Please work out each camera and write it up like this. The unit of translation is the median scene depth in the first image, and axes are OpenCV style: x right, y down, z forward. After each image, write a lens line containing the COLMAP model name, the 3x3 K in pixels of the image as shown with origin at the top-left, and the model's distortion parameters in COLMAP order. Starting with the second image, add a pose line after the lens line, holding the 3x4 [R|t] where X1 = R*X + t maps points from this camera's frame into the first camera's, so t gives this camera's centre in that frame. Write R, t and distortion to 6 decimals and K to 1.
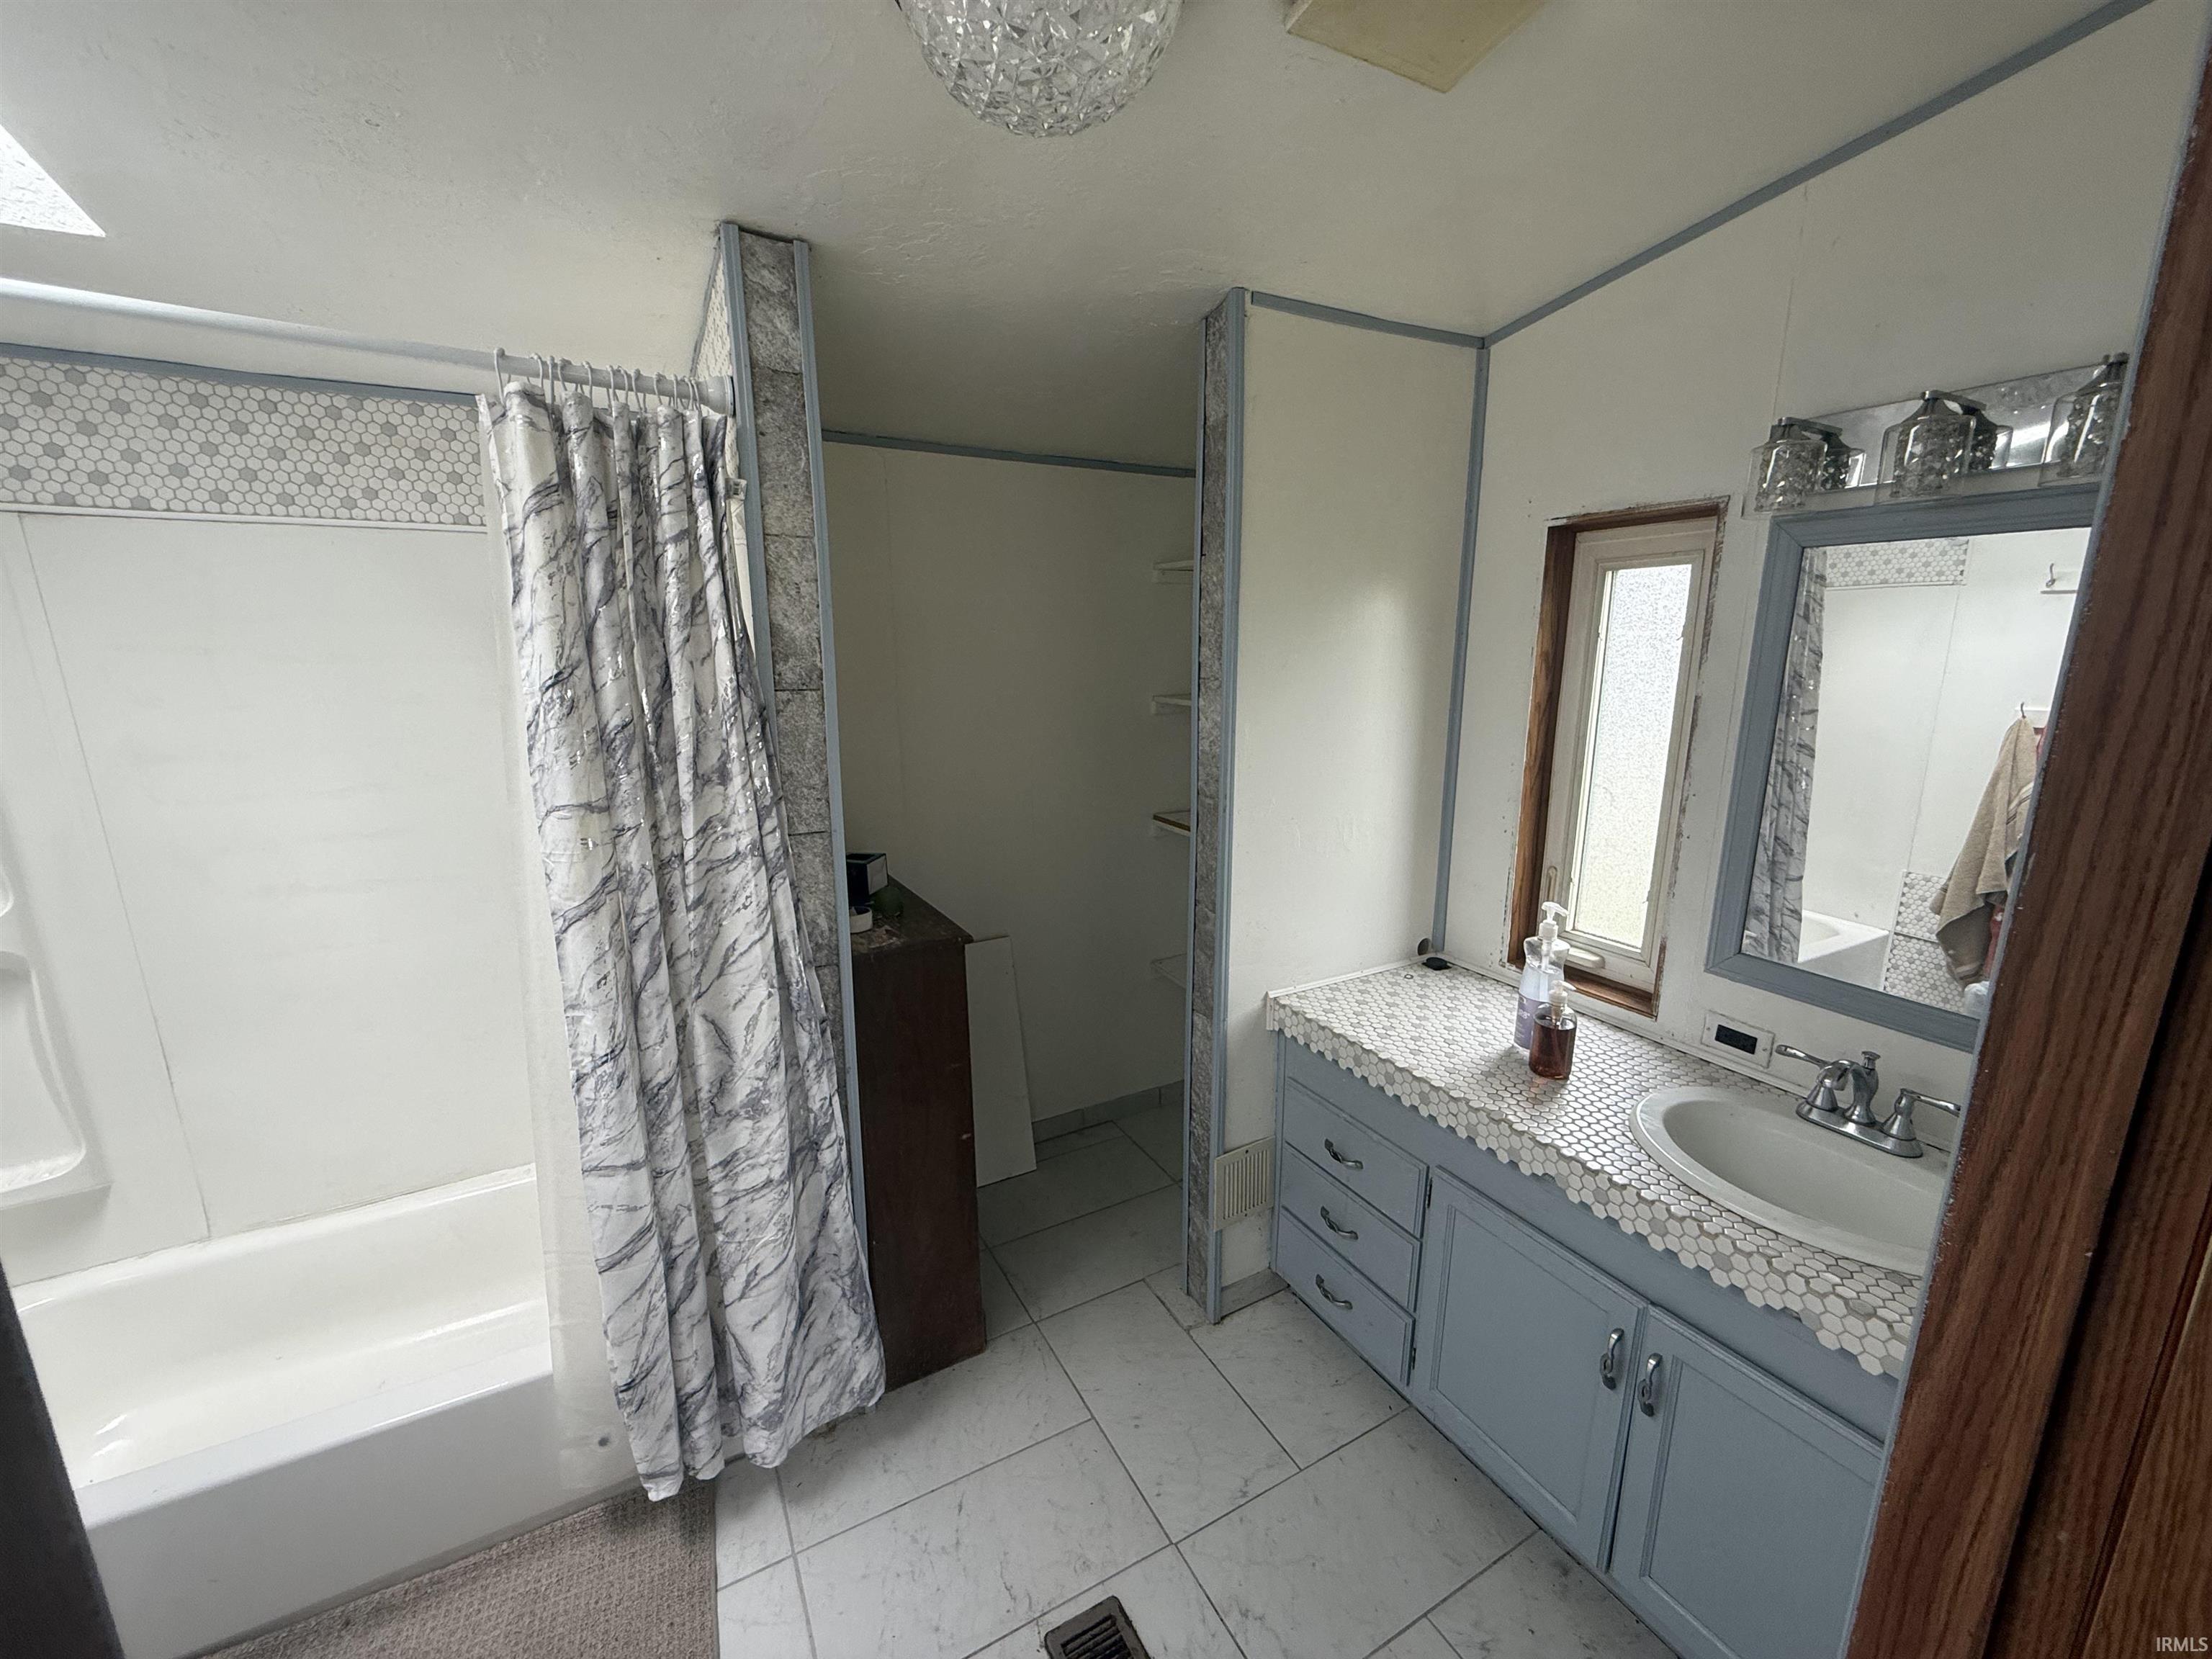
lens RADIAL K [[871.5, 0, 1106.0], [0, 871.5, 829.5], [0, 0, 1]] dist [-0.000284, -0.000165]
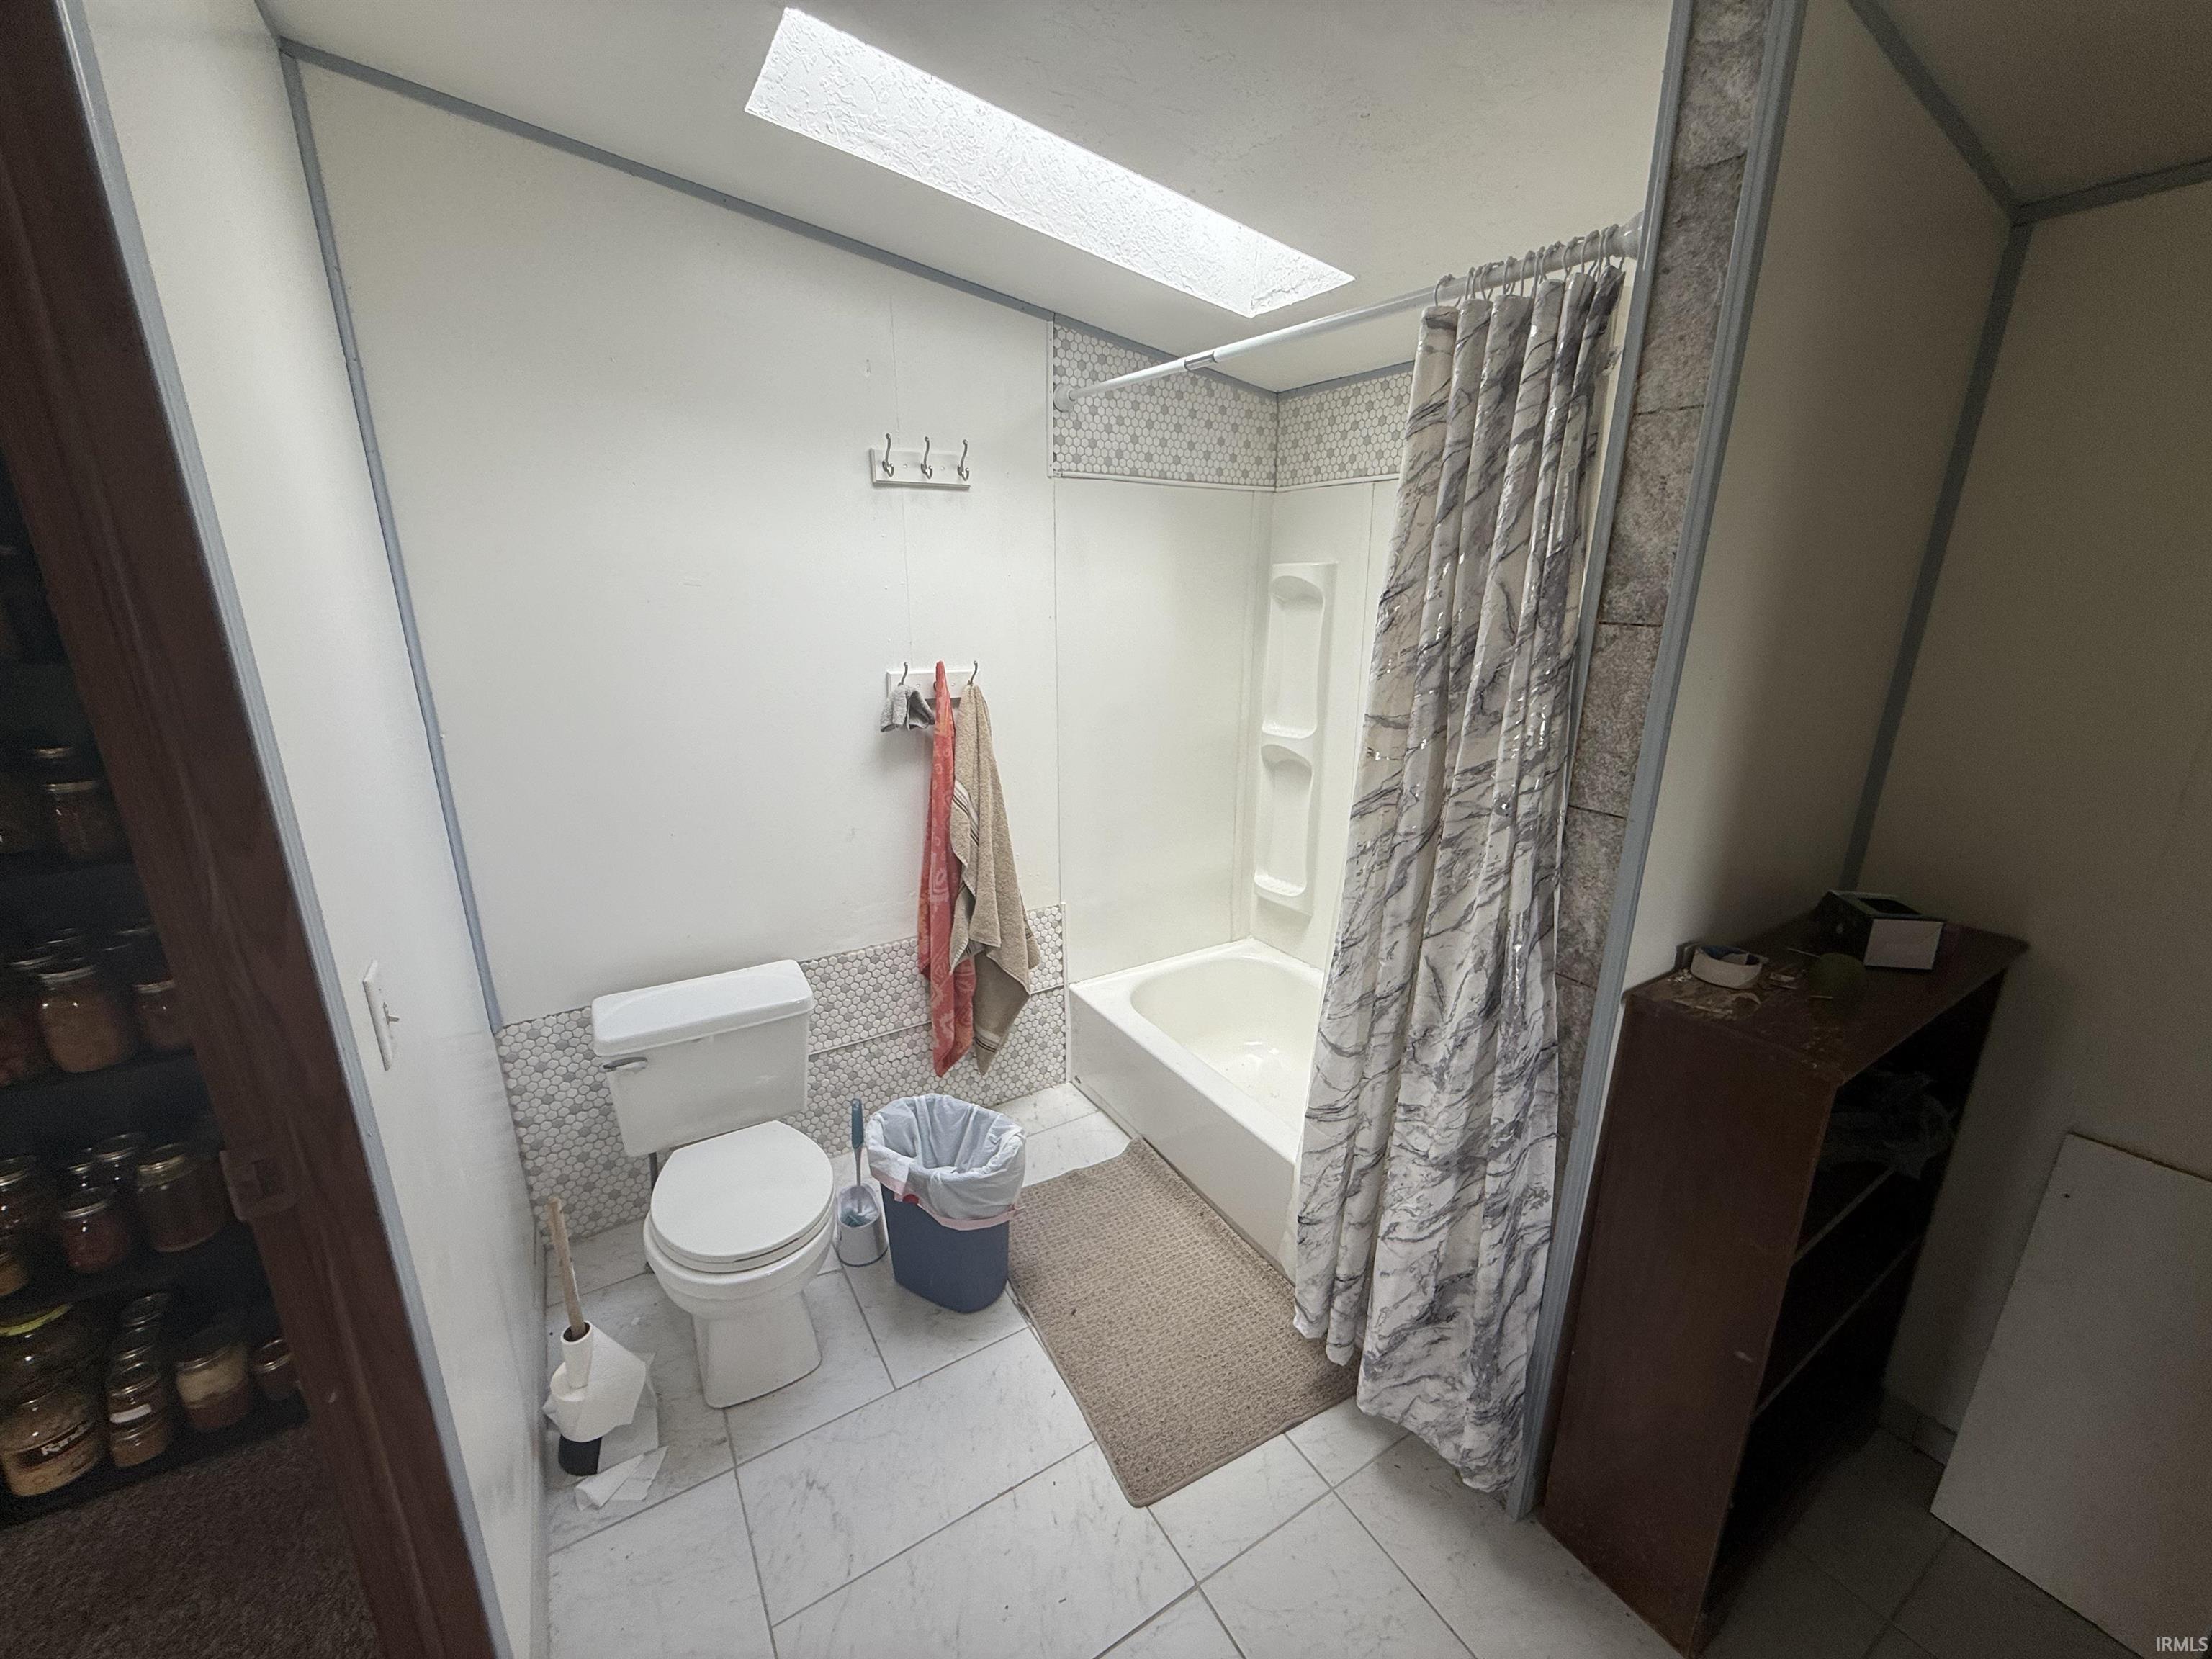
lens RADIAL K [[871.5, 0, 1106.0], [0, 871.5, 829.5], [0, 0, 1]] dist [-0.000284, -0.000165]
pose [[0.053602, 0.279395, -0.958679, 0.403389], [-0.211533, 0.941448, 0.262545, -0.097696], [0.975900, 0.188719, 0.109565, 0.522830]]
